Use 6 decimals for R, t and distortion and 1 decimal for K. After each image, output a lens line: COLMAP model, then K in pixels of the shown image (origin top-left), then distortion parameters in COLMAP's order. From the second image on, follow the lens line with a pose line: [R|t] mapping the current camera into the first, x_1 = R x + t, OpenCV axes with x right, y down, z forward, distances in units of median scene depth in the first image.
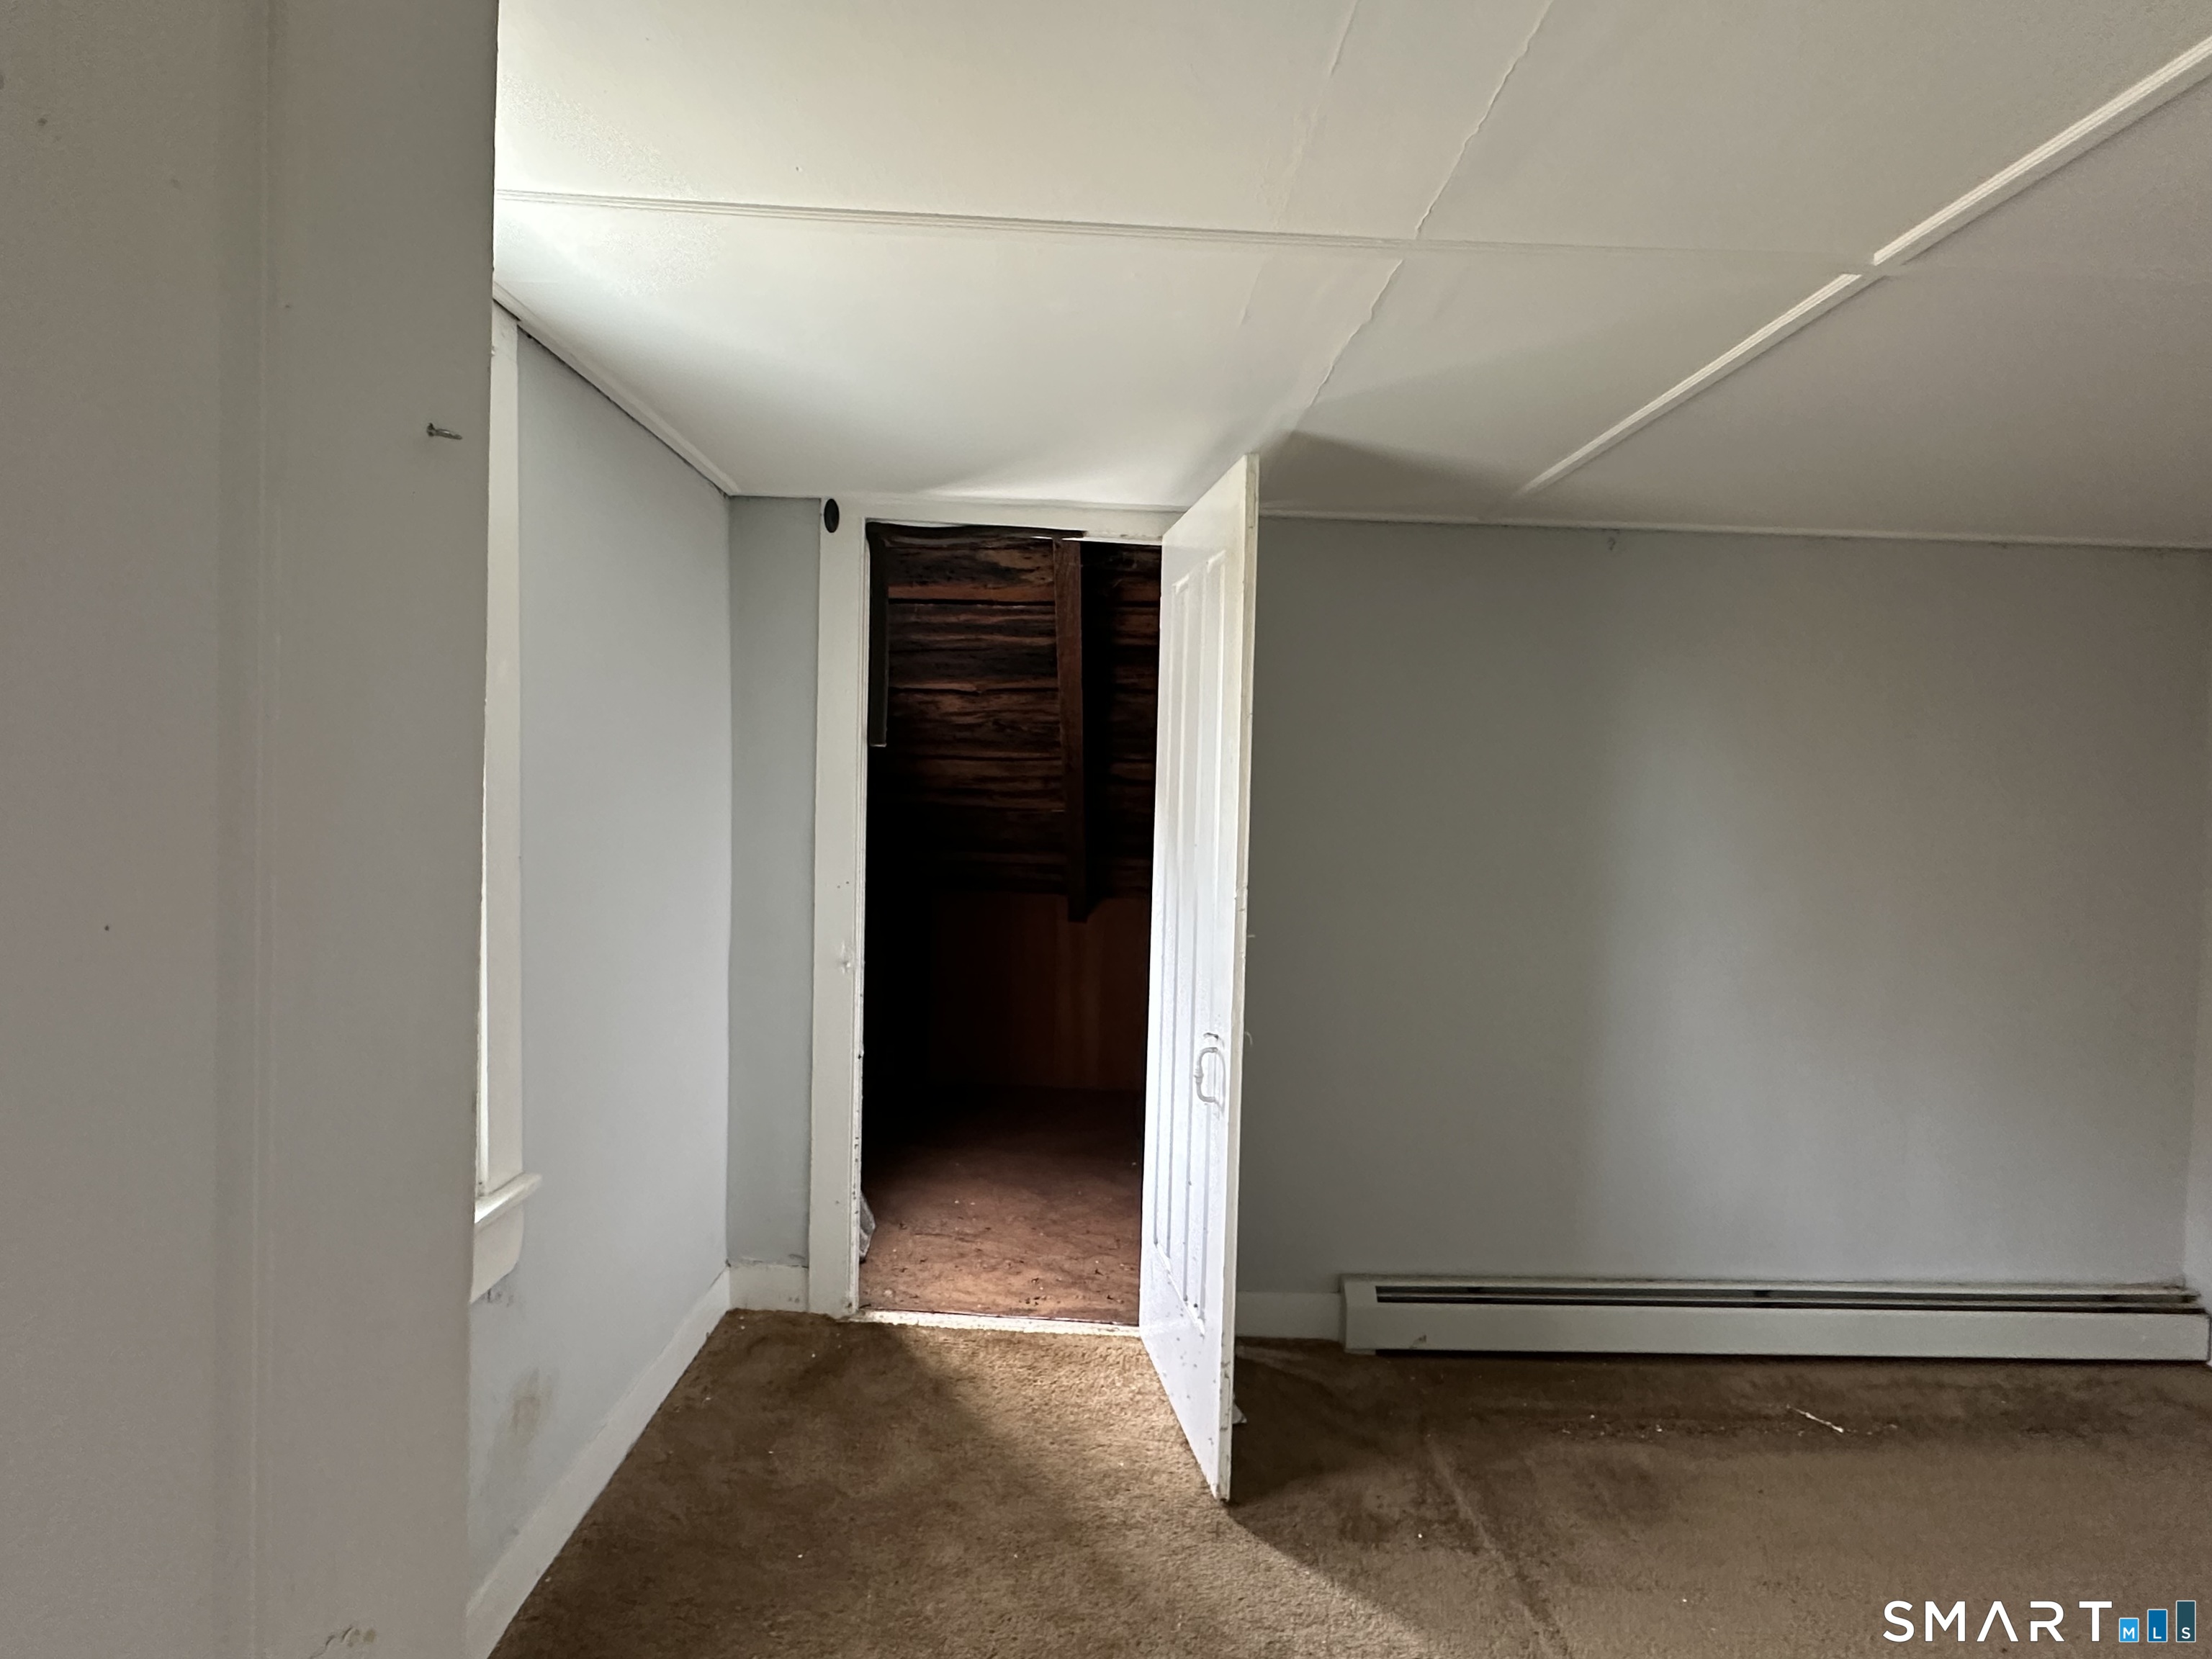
lens RADIAL K [[1159.3, 0, 1102.7], [0, 1159.3, 827.0], [0, 0, 1]] dist [-0.000095, -0.002408]
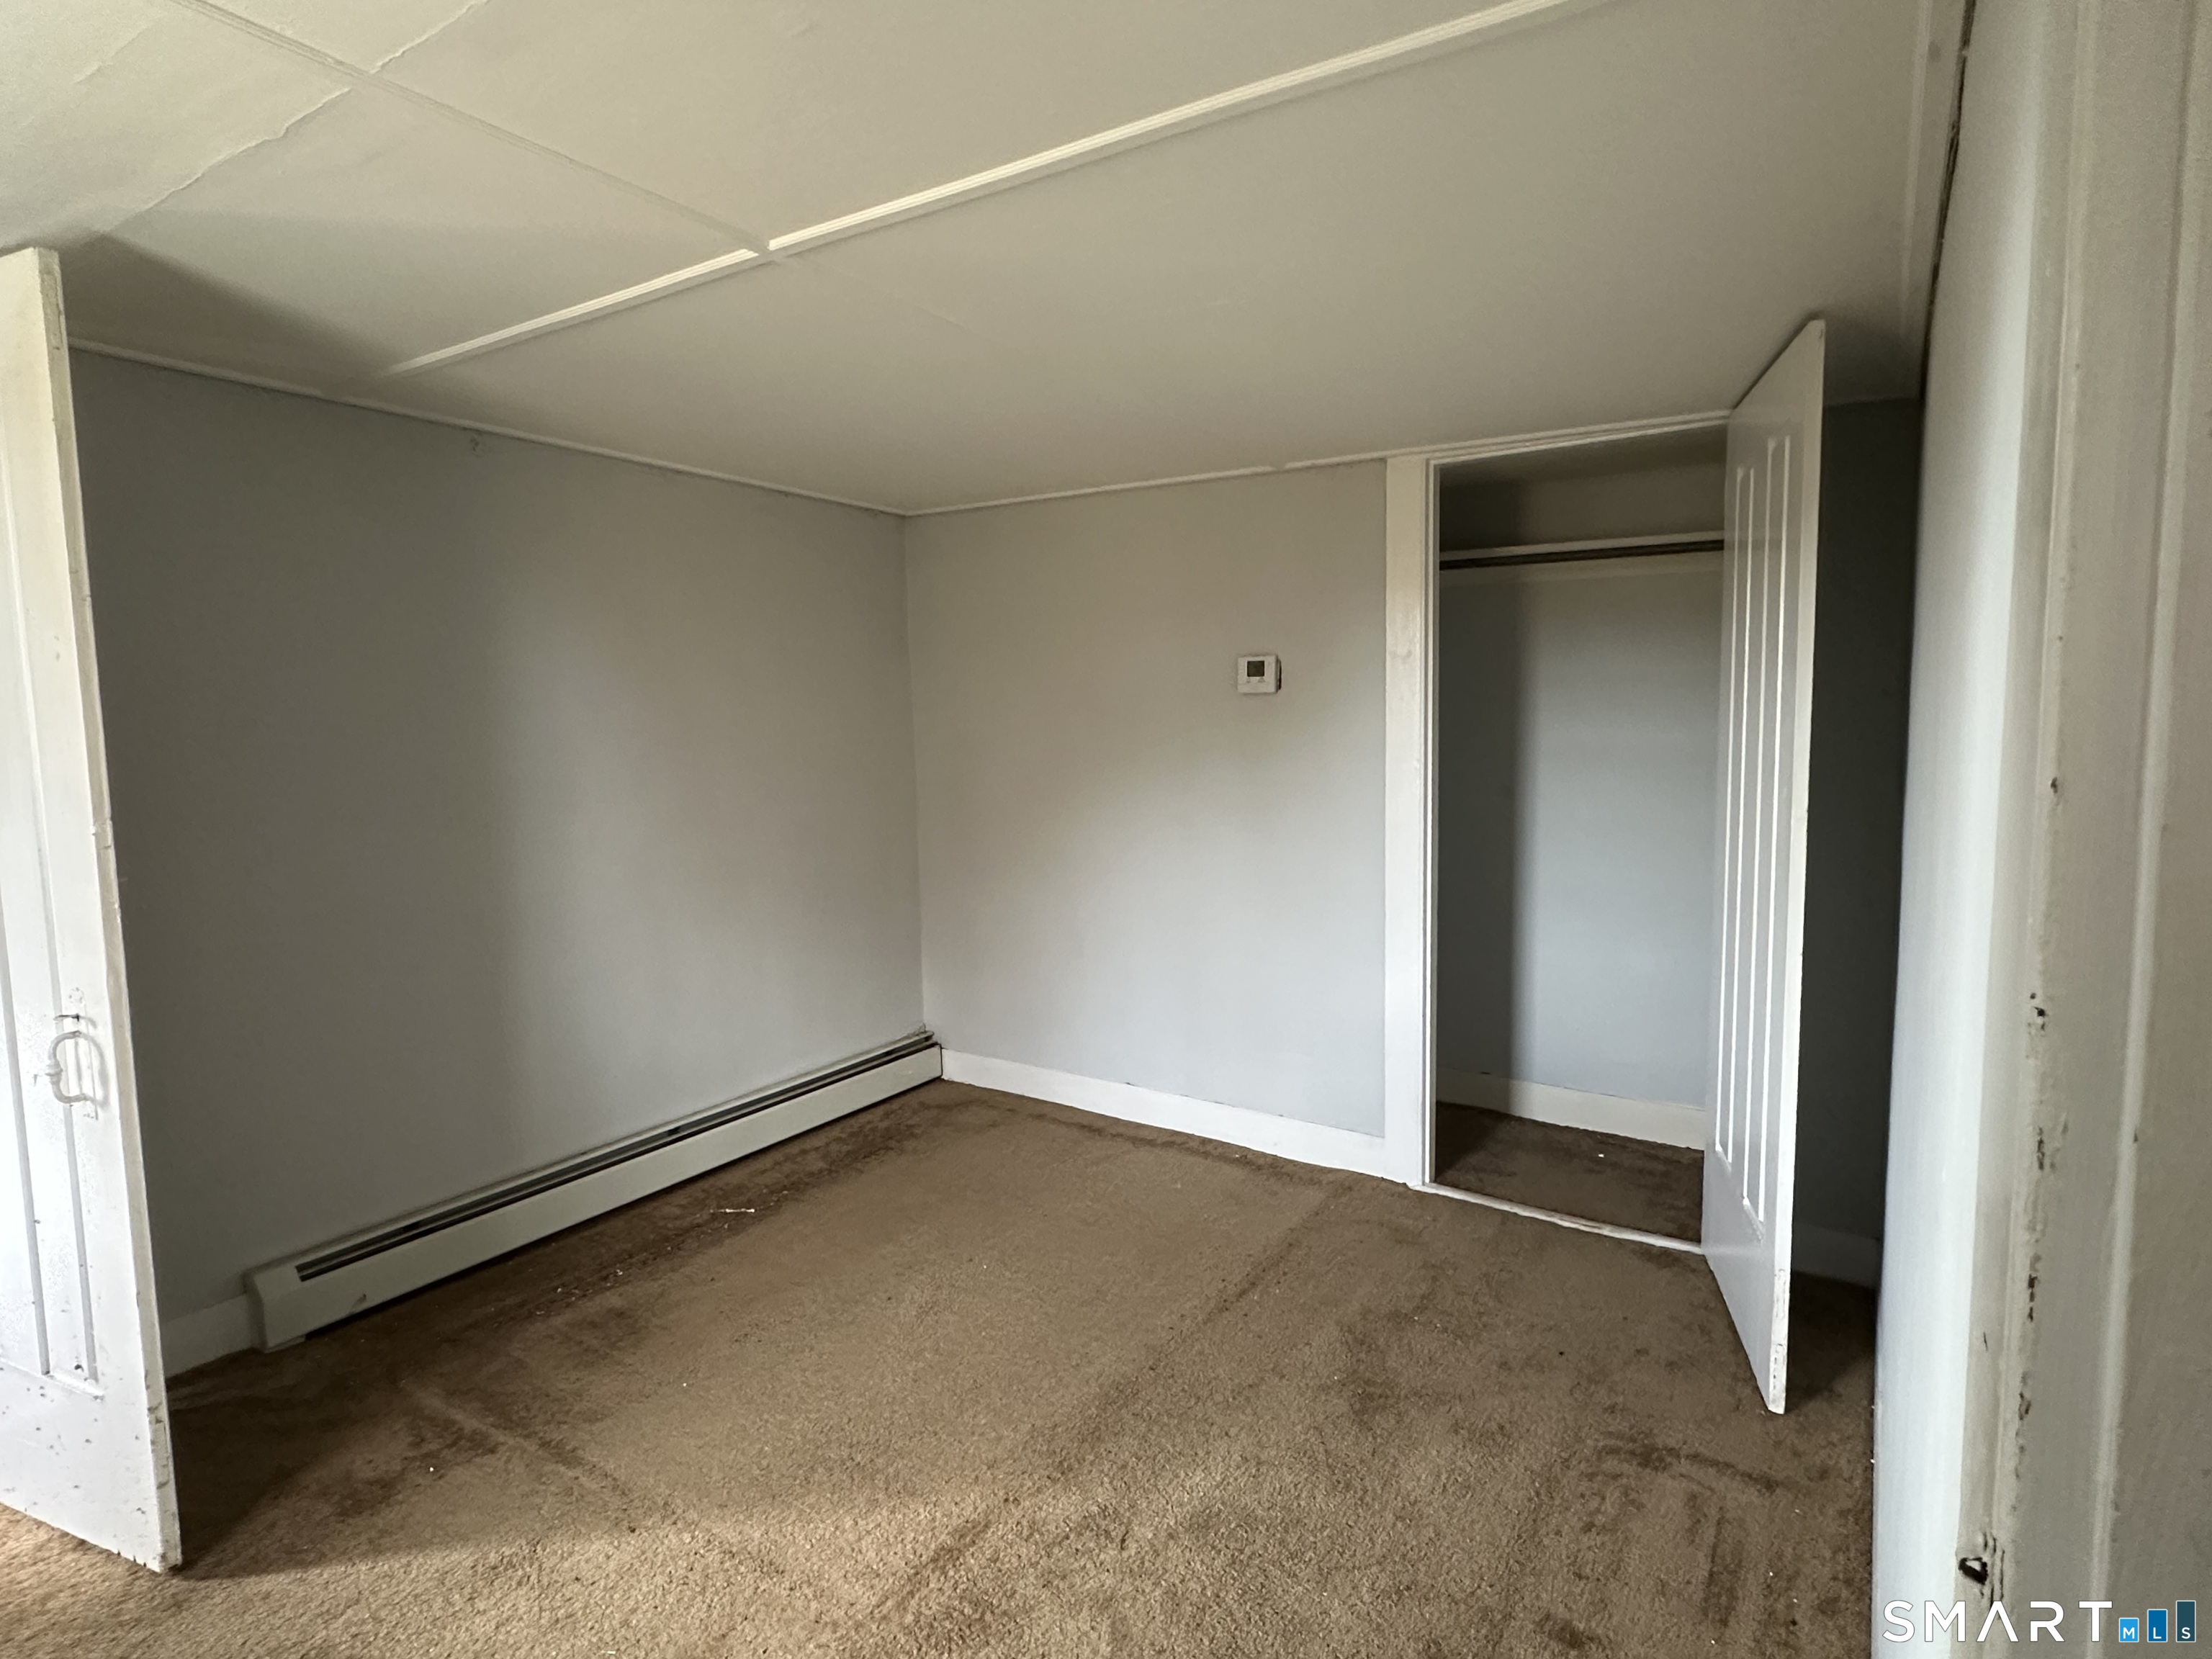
lens RADIAL K [[1159.3, 0, 1105.0], [0, 1159.3, 824.5], [0, 0, 1]] dist [-0.000095, -0.002408]
pose [[0.555532, -0.110344, 0.824141, -0.131382], [0.058591, 0.993887, 0.093577, 0.019596], [-0.829428, -0.003698, 0.558601, 0.000481]]
